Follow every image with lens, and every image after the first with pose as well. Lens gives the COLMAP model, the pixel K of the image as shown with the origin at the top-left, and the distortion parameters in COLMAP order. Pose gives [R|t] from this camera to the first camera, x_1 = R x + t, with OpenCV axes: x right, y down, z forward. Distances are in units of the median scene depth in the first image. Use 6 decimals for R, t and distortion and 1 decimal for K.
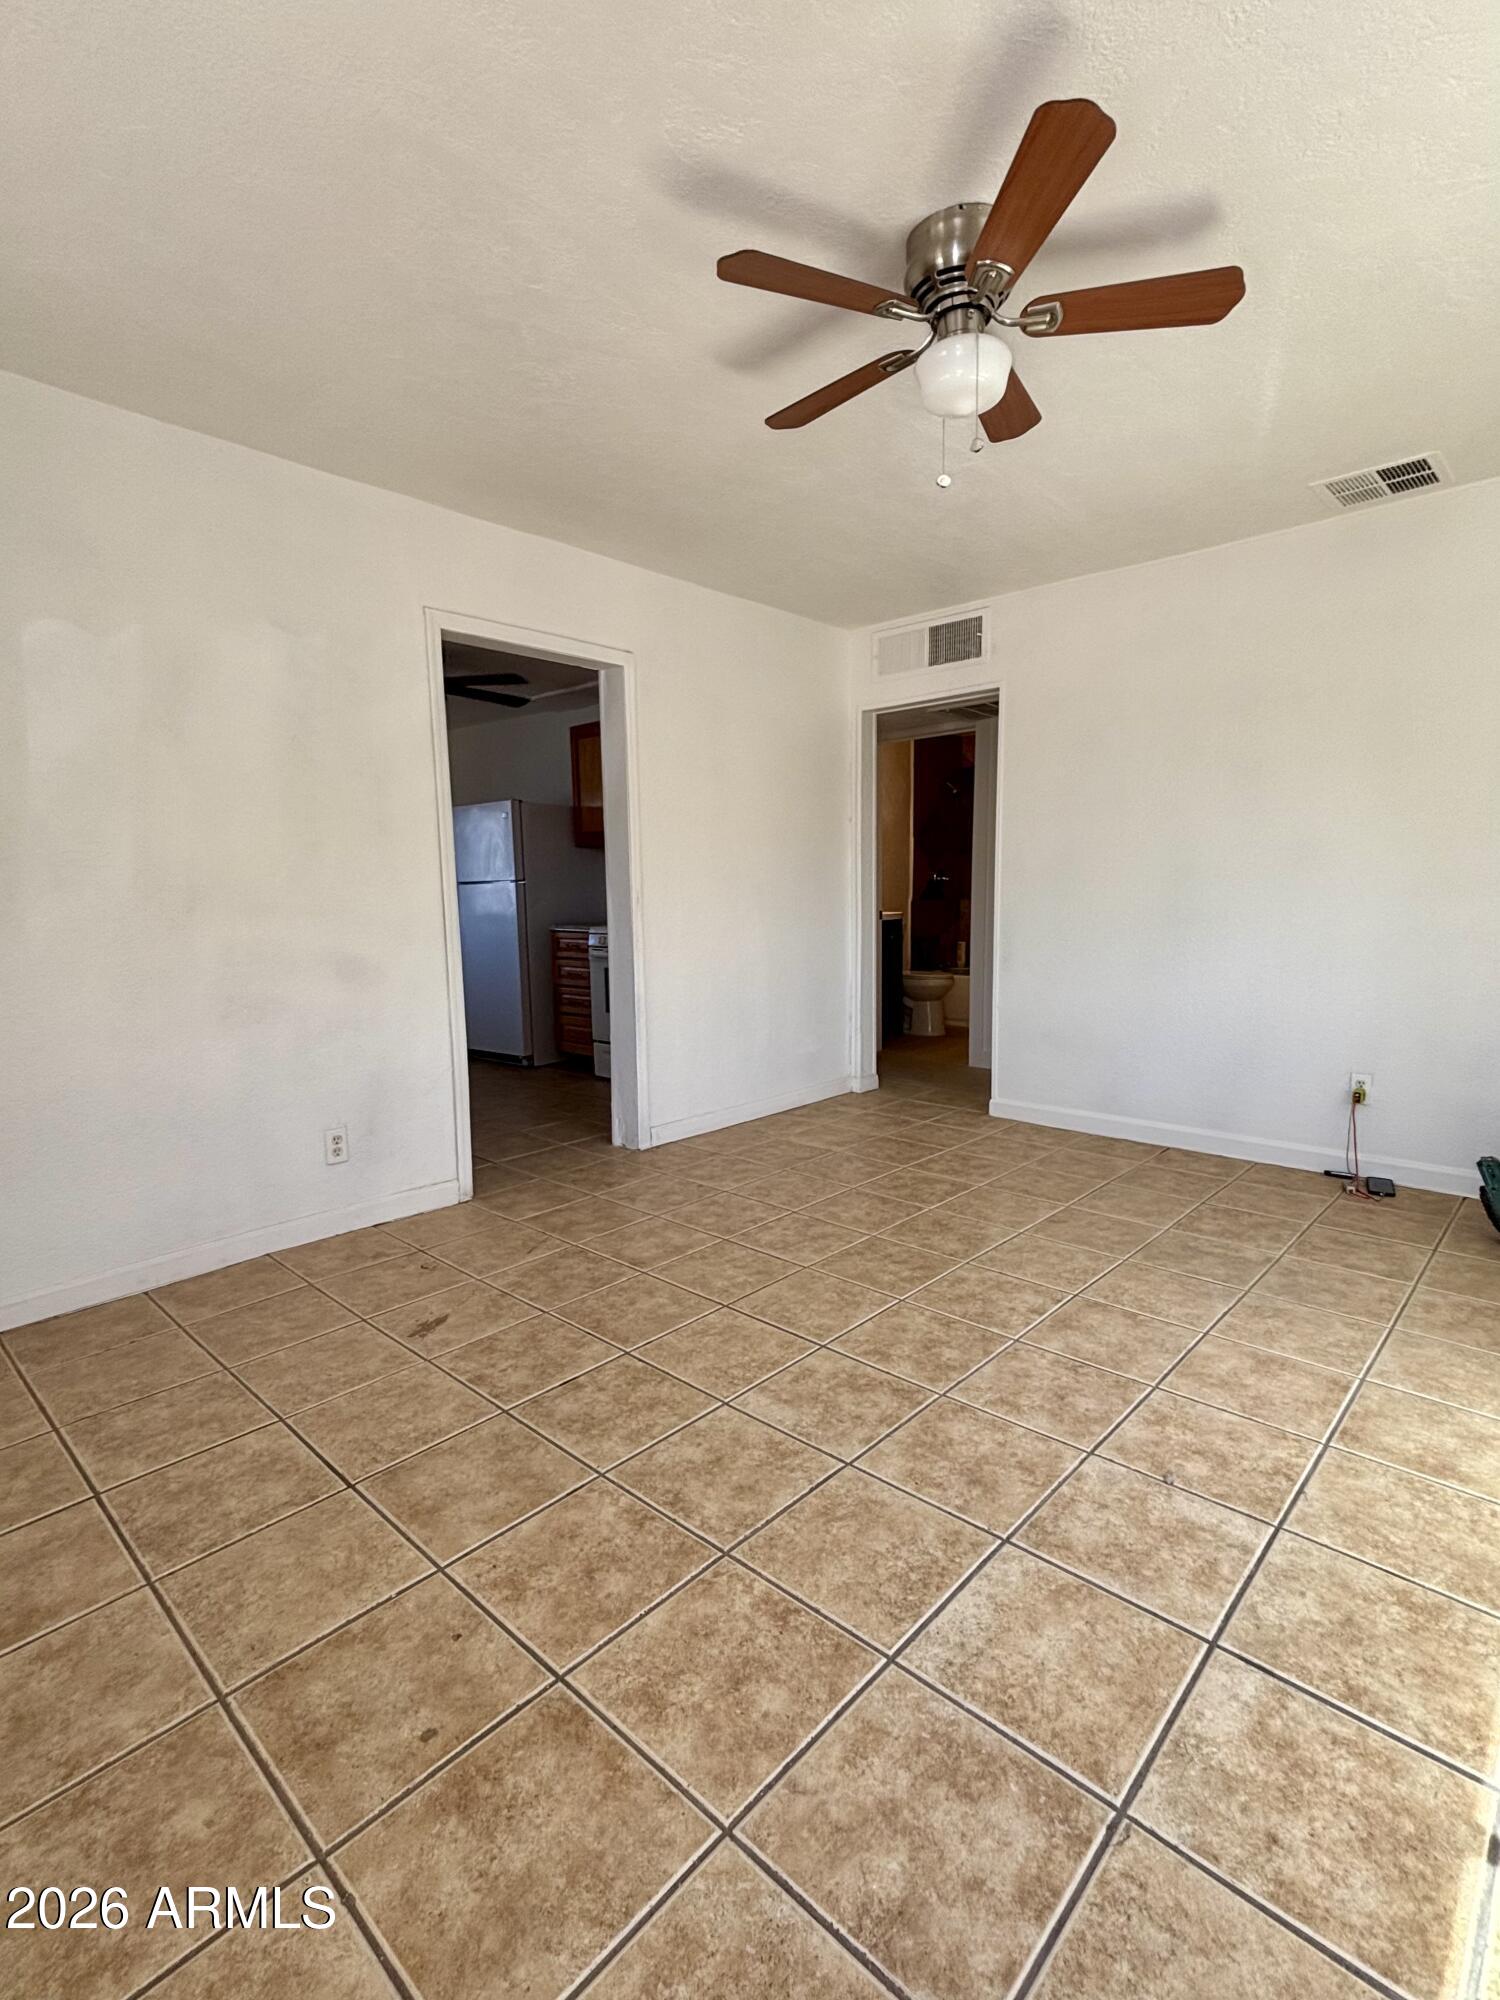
lens RADIAL K [[945.9, 0, 755.9], [0, 945.9, 997.5], [0, 0, 1]] dist [0.000149, -0.001649]
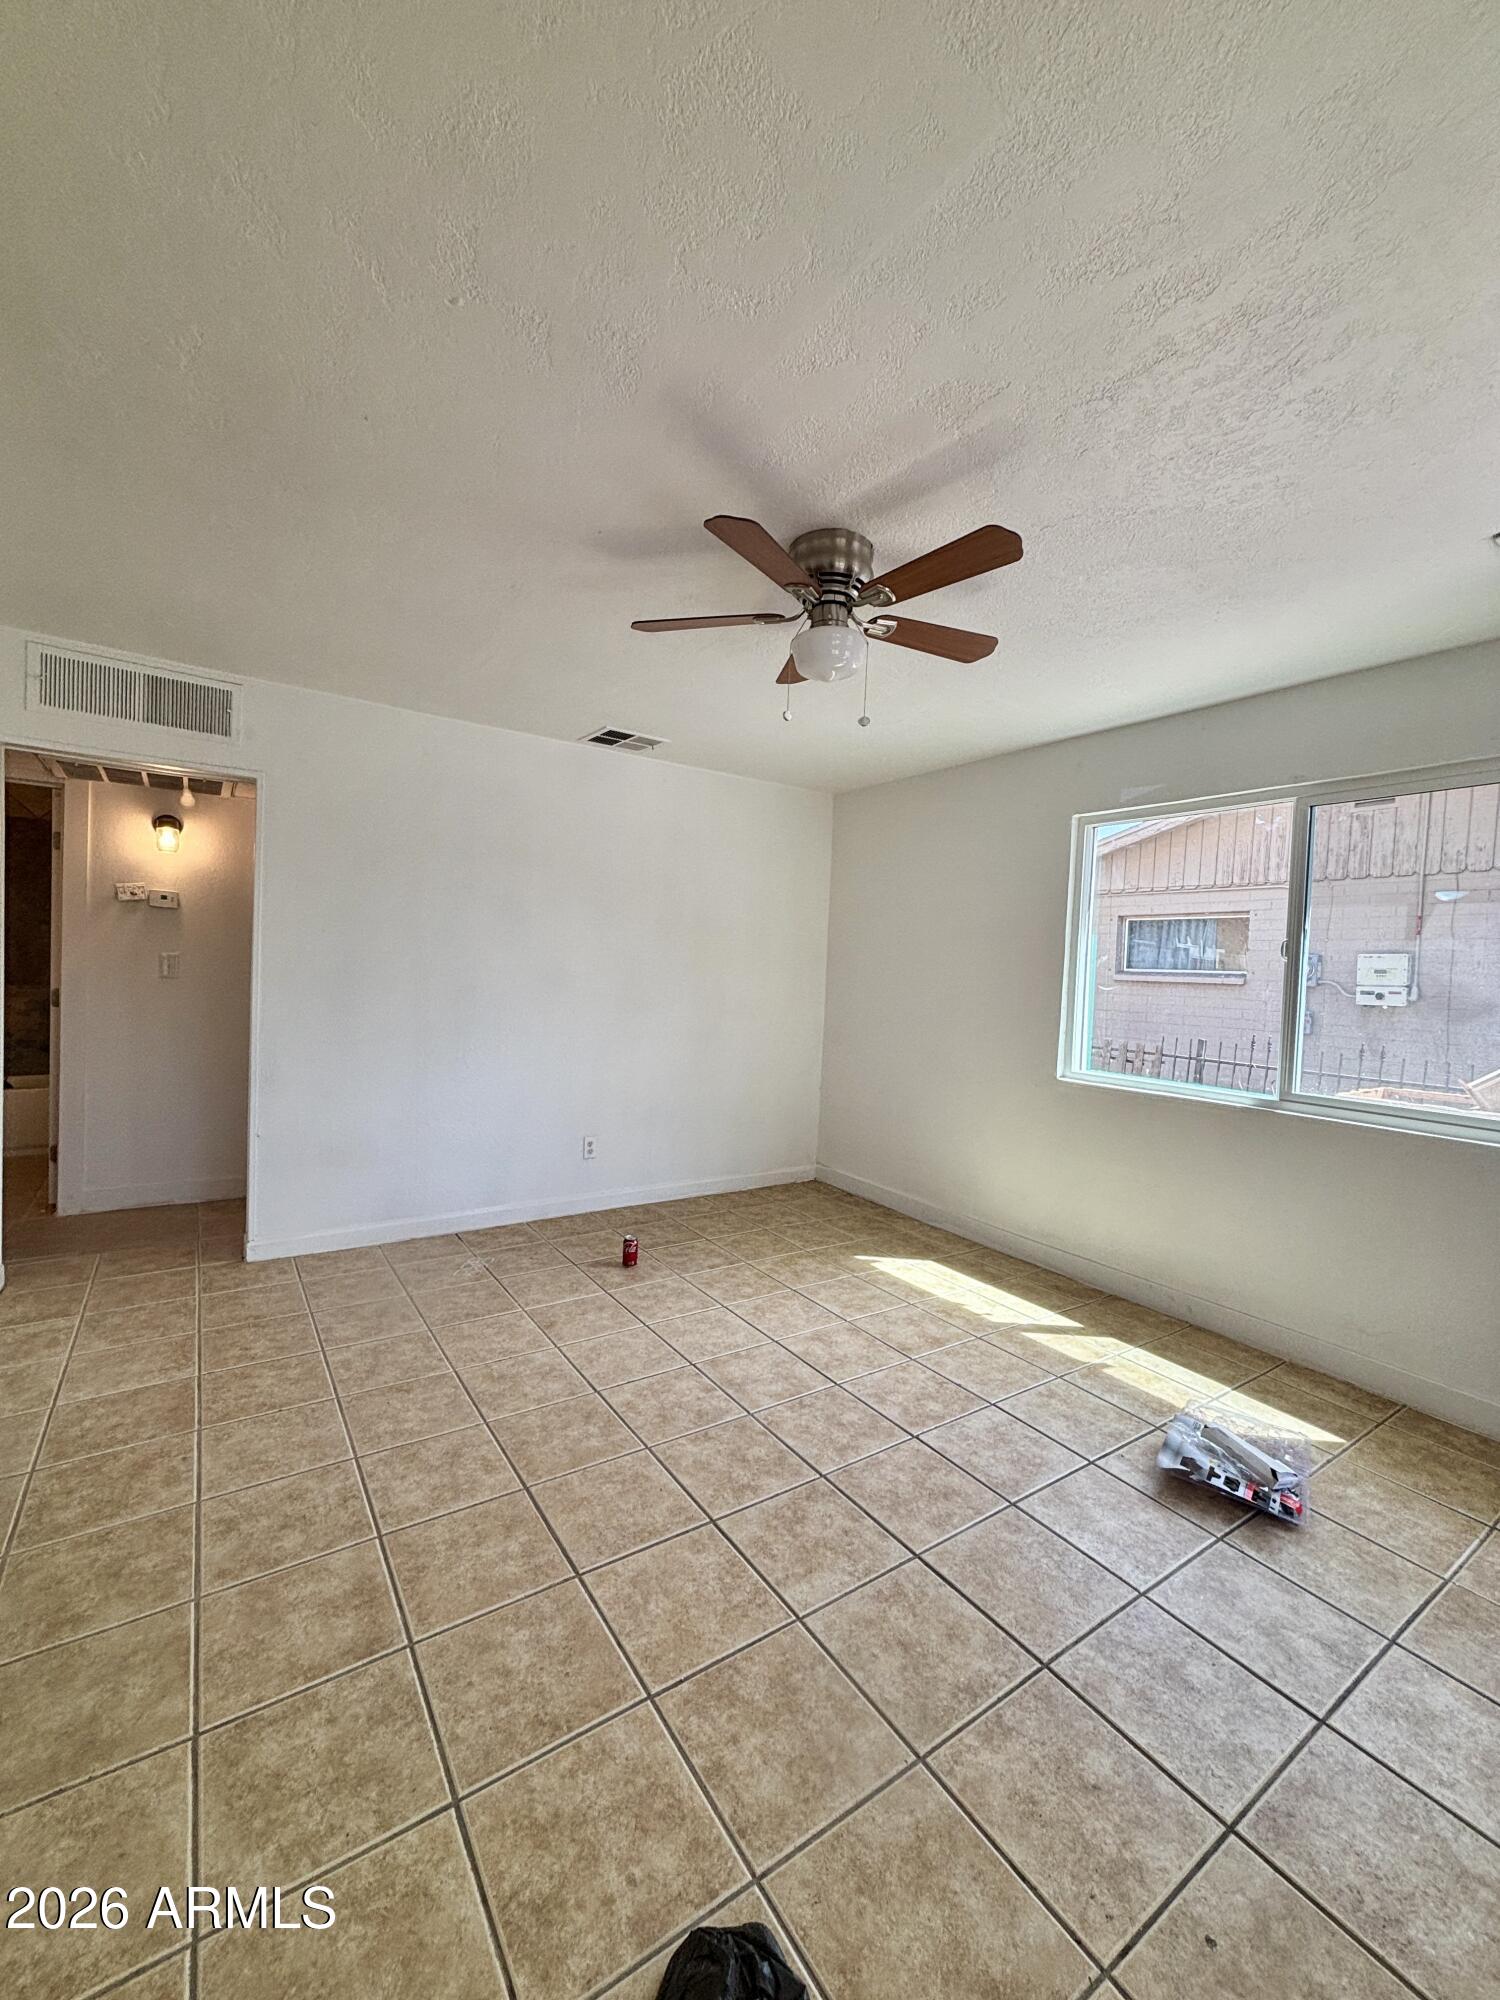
lens RADIAL K [[810.4, 0, 742.0], [0, 810.4, 1000.2], [0, 0, 1]] dist [-0.003225, 0.002952]
pose [[0.229535, -0.020733, 0.973080, -0.677083], [0.072171, 0.997383, 0.004227, -0.158363], [-0.970621, 0.069257, 0.230430, 0.691657]]
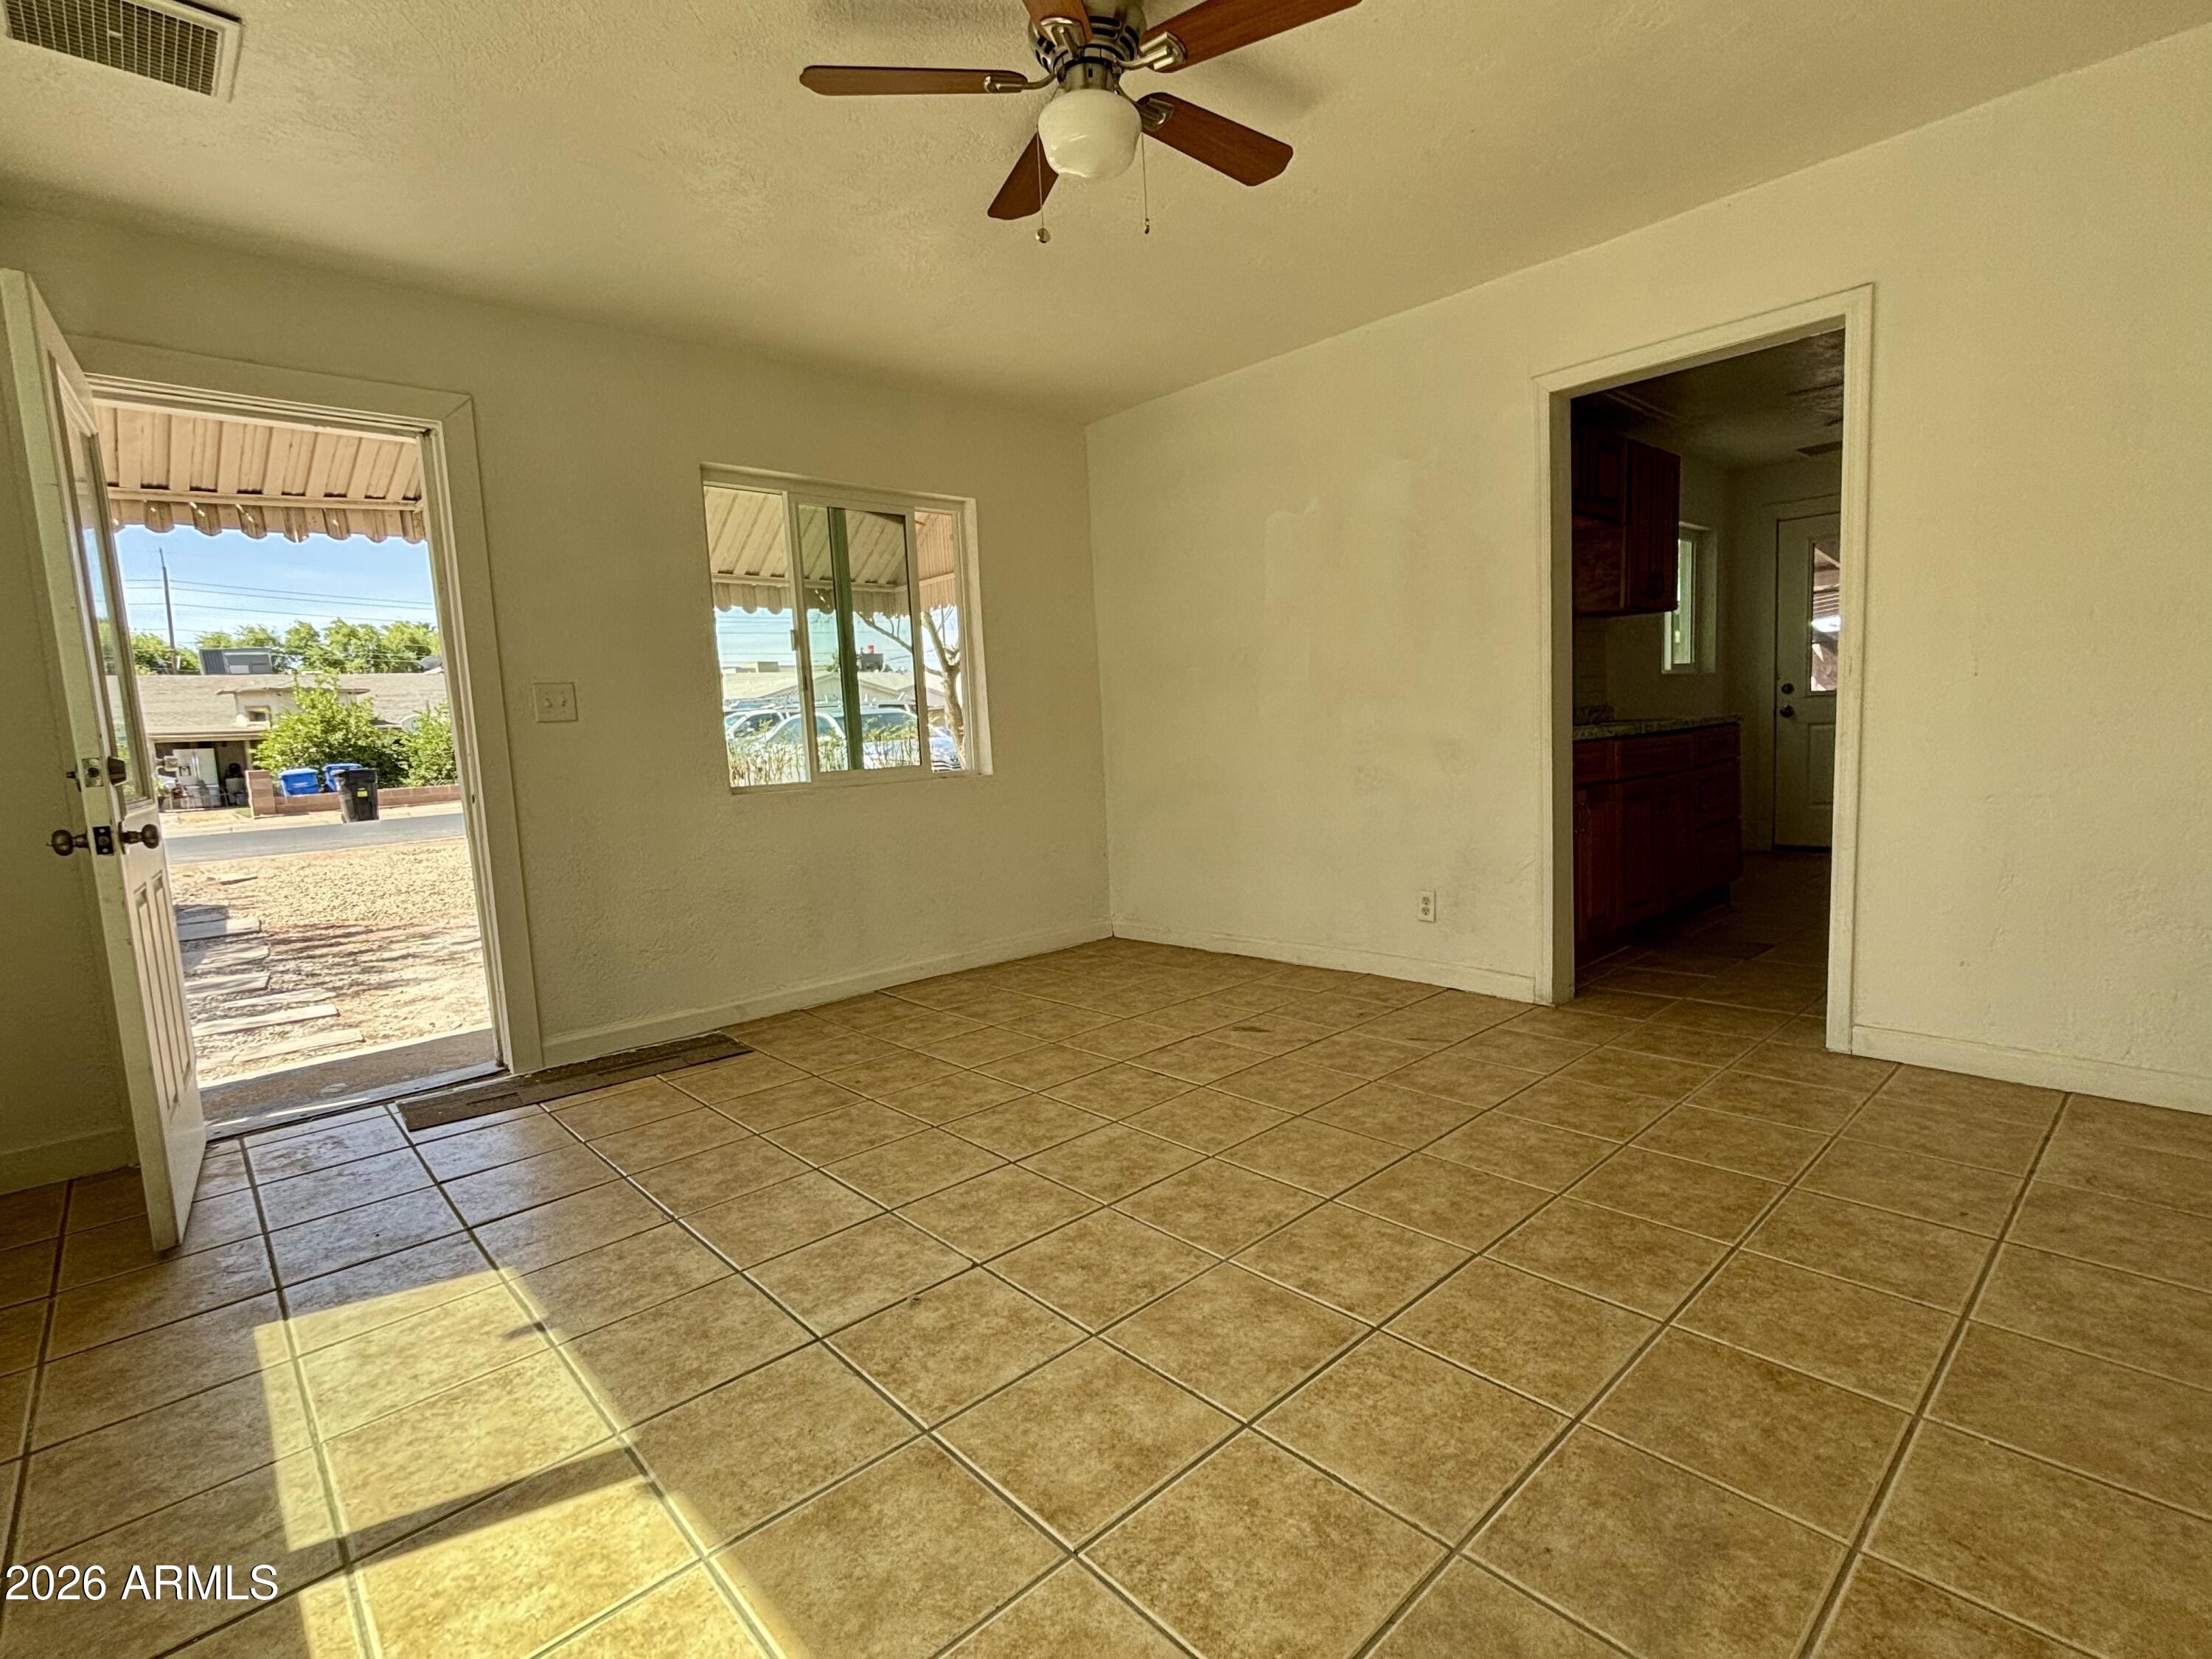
lens RADIAL K [[1046.2, 0, 1120.1], [0, 1046.2, 837.5], [0, 0, 1]] dist [0.000149, -0.001649]
pose [[-0.062697, 0.133512, -0.989062, 1.023317], [-0.069233, 0.988043, 0.137763, -0.090281], [0.995628, 0.077113, -0.052704, 0.876675]]
